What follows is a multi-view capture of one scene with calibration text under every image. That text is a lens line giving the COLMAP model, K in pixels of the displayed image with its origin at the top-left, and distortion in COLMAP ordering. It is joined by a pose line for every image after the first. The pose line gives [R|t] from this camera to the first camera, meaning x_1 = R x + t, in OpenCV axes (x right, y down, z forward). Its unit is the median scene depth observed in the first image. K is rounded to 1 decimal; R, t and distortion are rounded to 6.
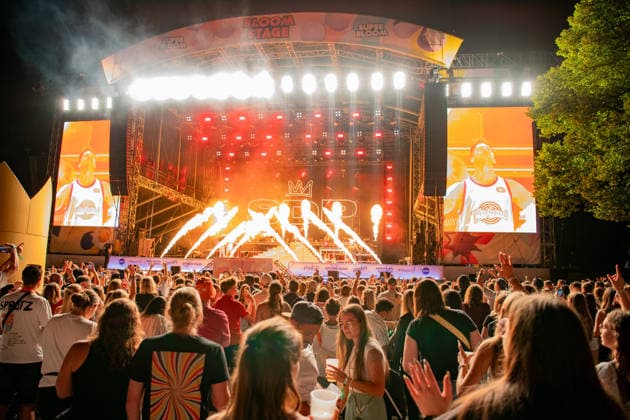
lens RADIAL K [[425.2, 0, 315.0], [0, 425.2, 210.0], [0, 0, 1]] dist [-0.062515, 0.001109]
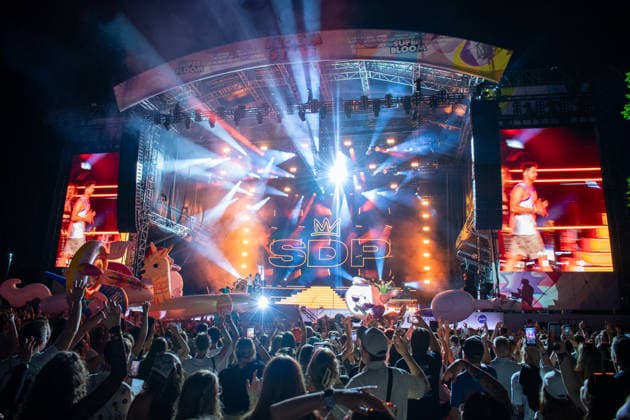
lens RADIAL K [[425.2, 0, 315.0], [0, 425.2, 210.0], [0, 0, 1]] dist [-0.062515, 0.001109]
pose [[0.998869, -0.010484, -0.046384, -0.023742], [0.005386, 0.994060, -0.108698, 0.015903], [0.047248, 0.108326, 0.992992, 0.125574]]
